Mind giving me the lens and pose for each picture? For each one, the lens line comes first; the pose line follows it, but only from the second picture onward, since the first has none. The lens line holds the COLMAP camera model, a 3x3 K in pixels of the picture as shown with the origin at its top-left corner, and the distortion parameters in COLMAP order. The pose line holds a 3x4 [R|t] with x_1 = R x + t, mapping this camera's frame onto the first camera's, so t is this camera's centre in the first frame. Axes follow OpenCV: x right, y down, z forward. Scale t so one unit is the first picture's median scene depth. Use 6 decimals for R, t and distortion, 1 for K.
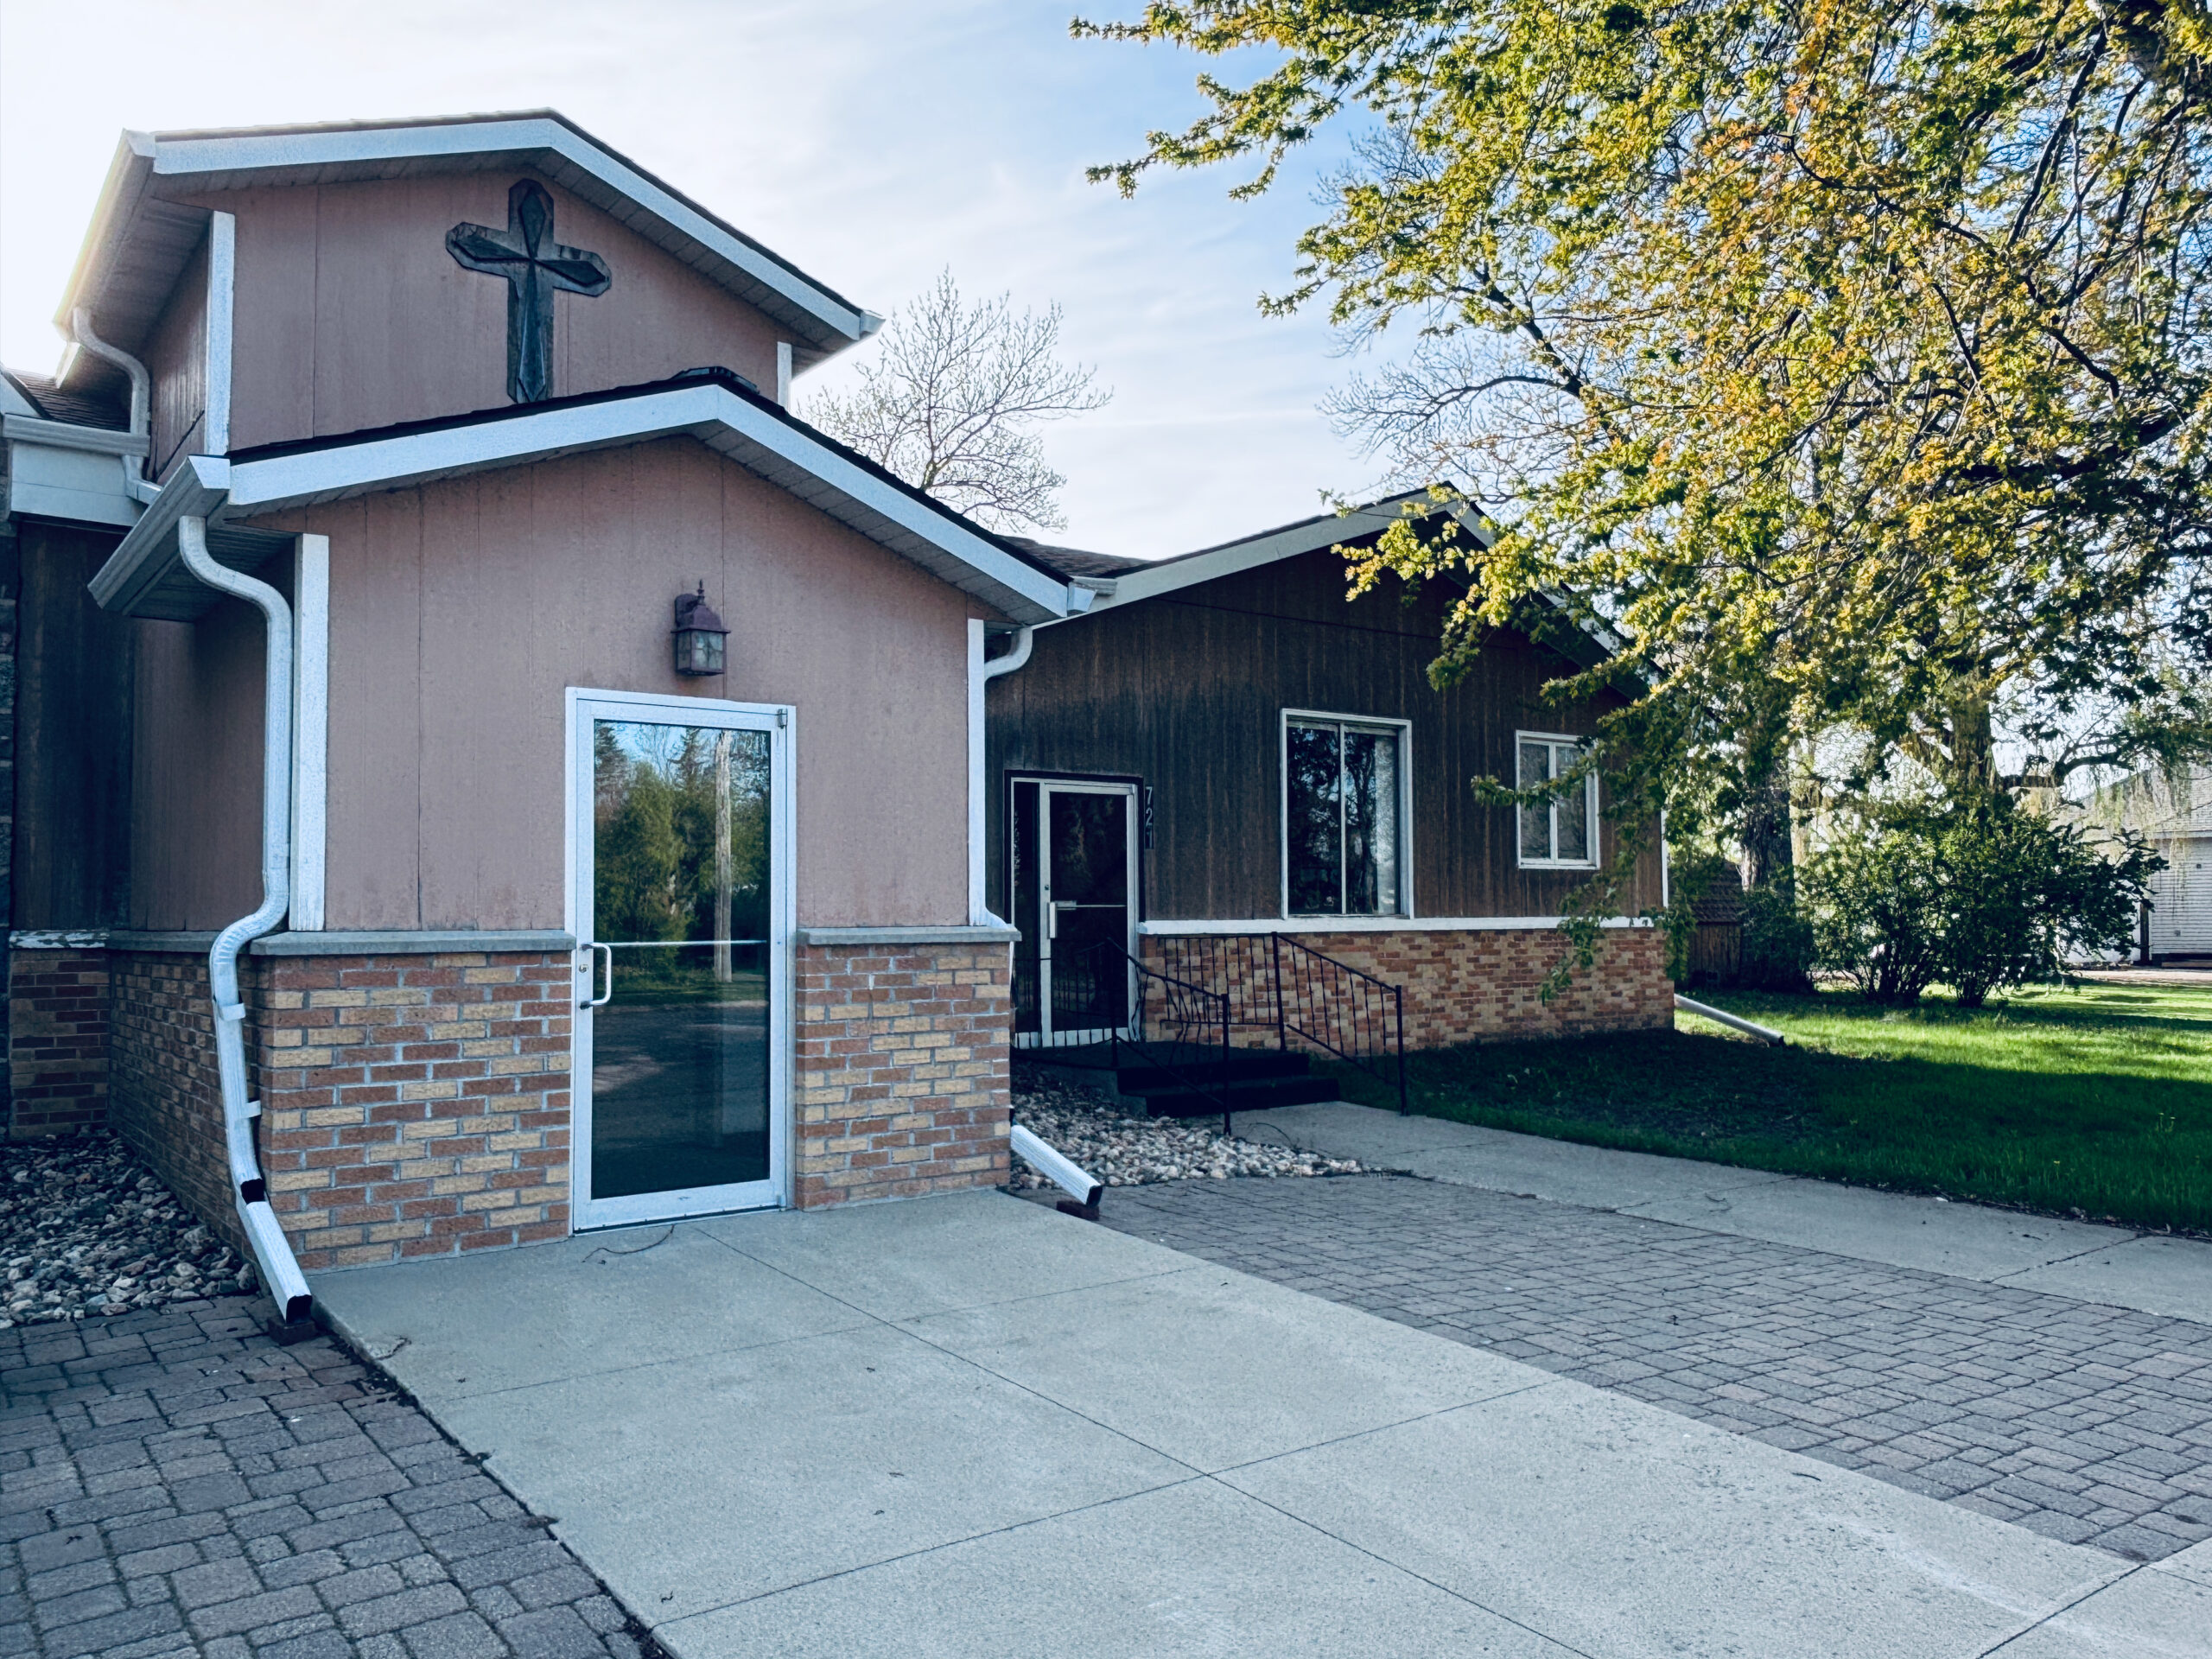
lens RADIAL K [[1652.5, 0, 1116.4], [0, 1652.5, 838.4], [0, 0, 1]] dist [0.019941, -0.041754]
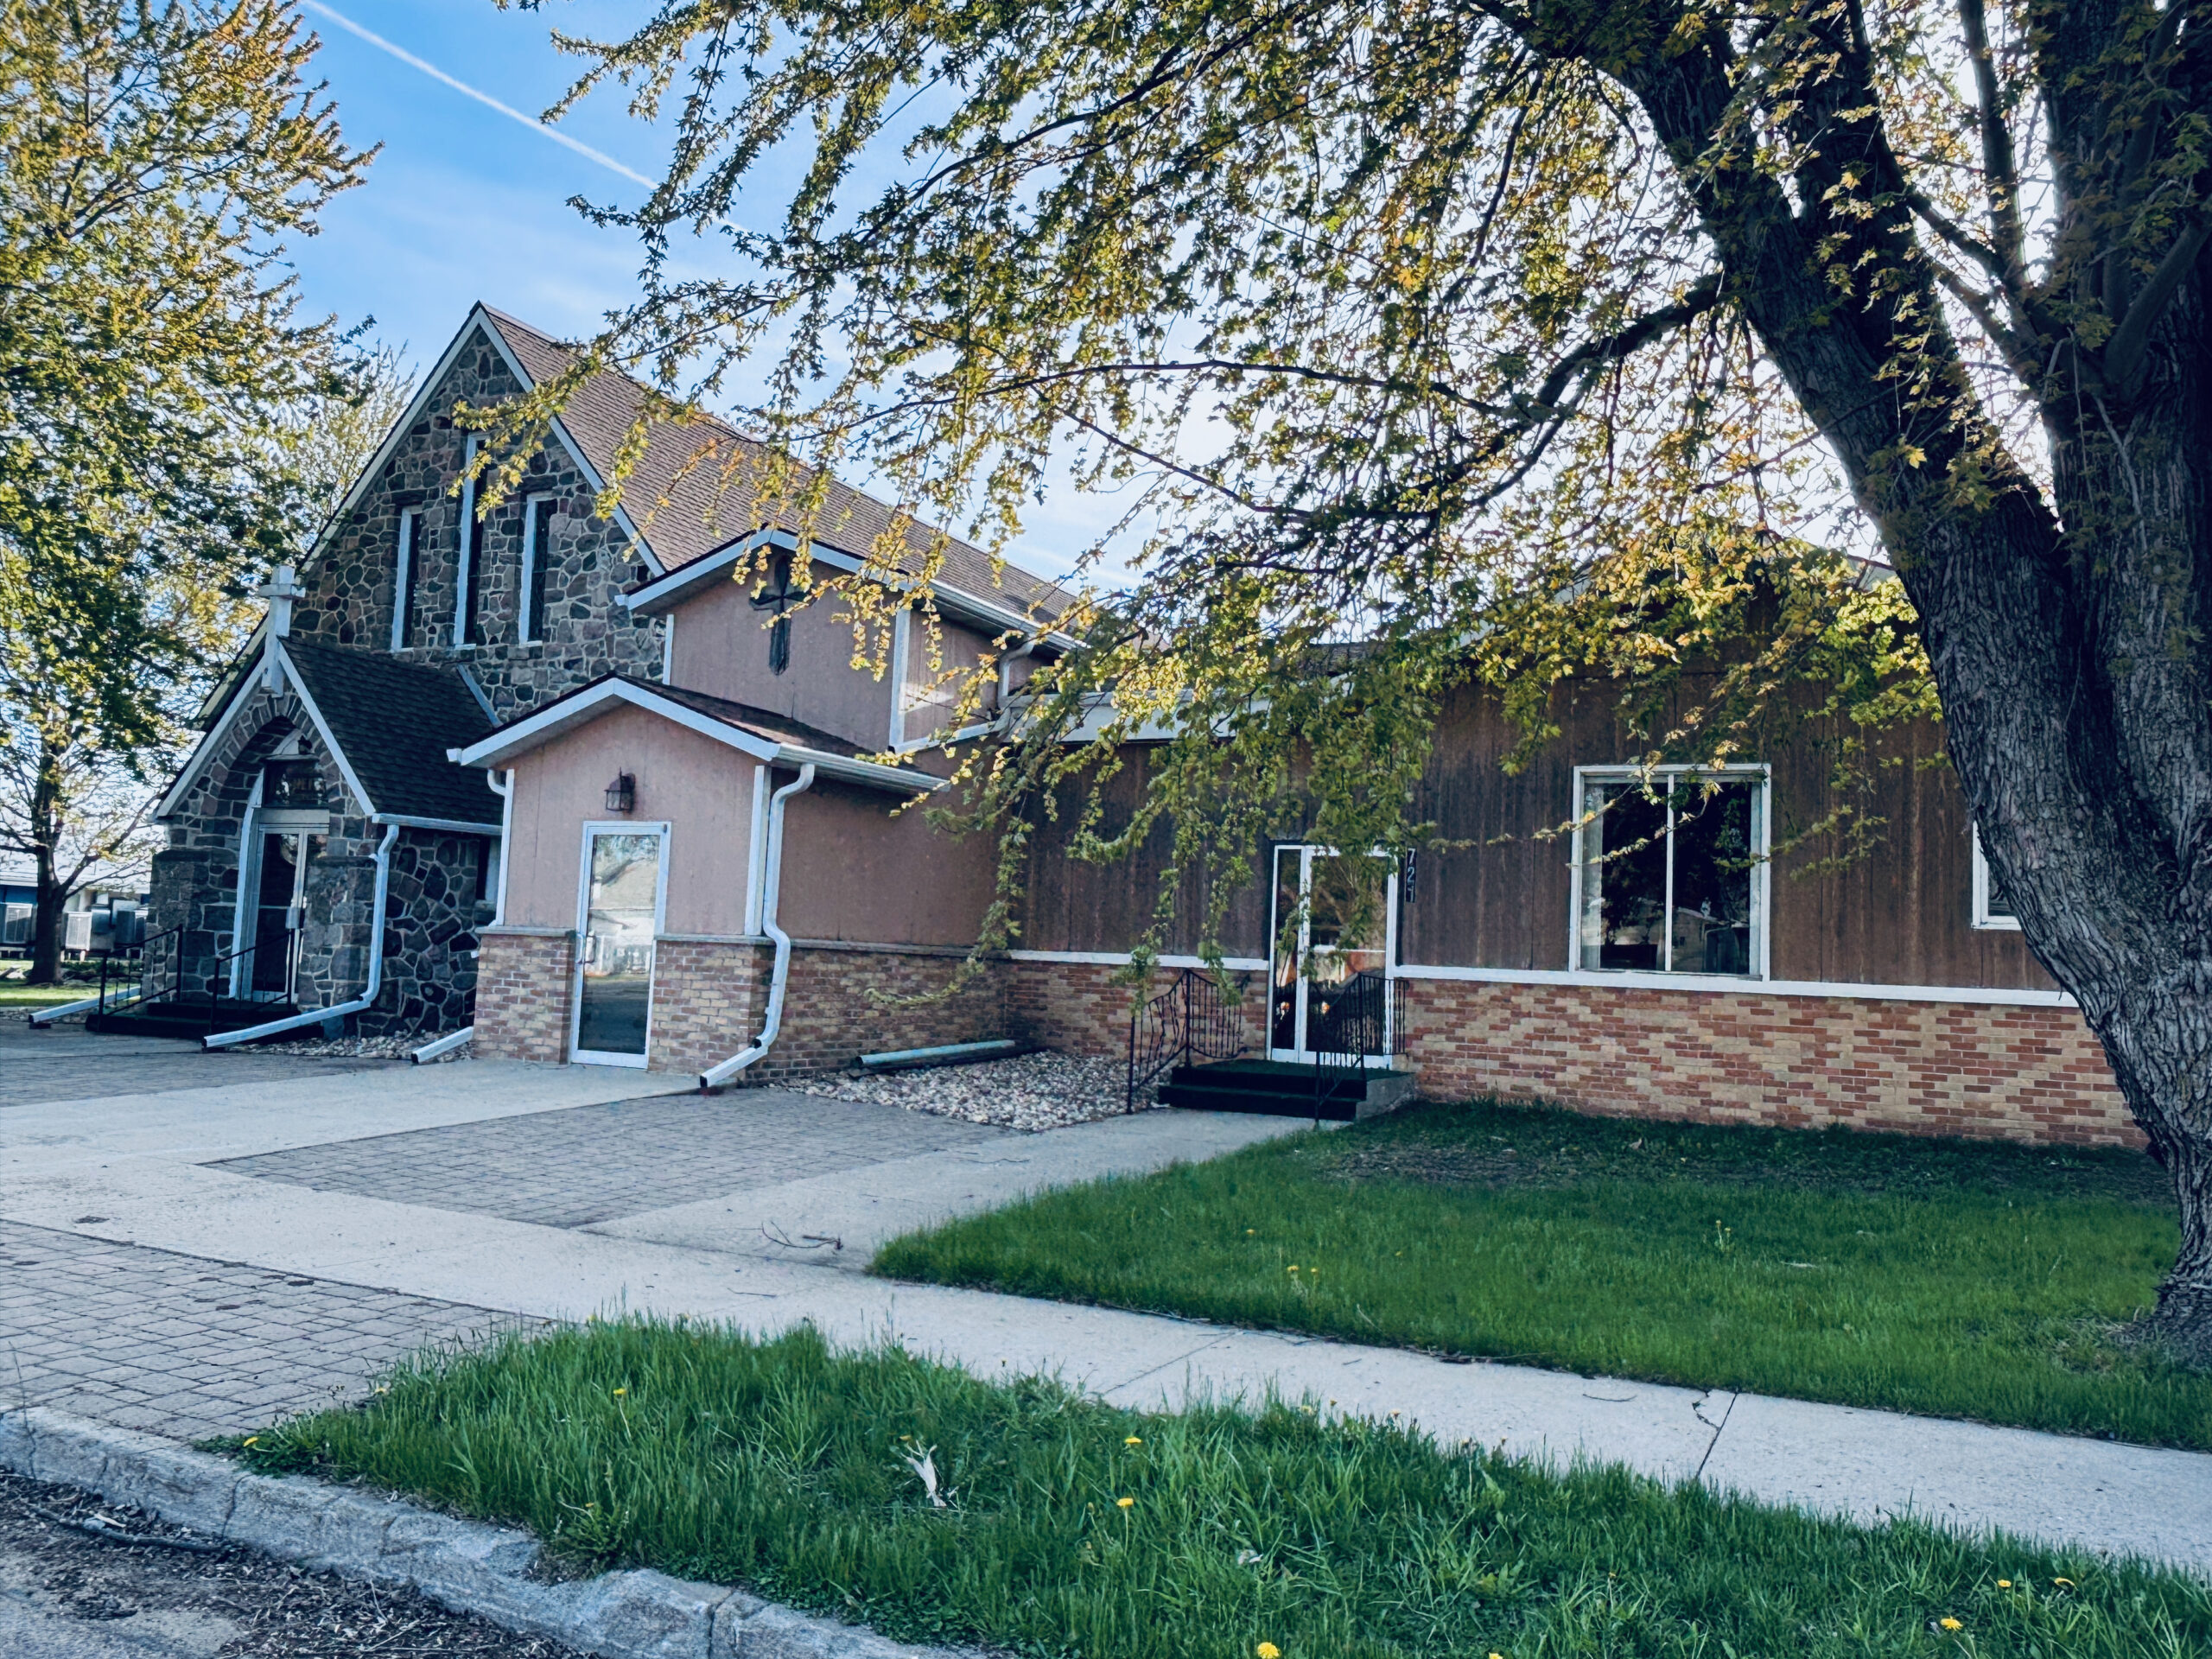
lens RADIAL K [[1652.5, 0, 1104.6], [0, 1652.5, 817.0], [0, 0, 1]] dist [0.019941, -0.041754]
pose [[0.439892, -0.053567, -0.896451, 1.783853], [-0.004151, 0.998088, -0.061677, 0.034571], [0.898041, 0.030853, 0.438829, 0.574042]]
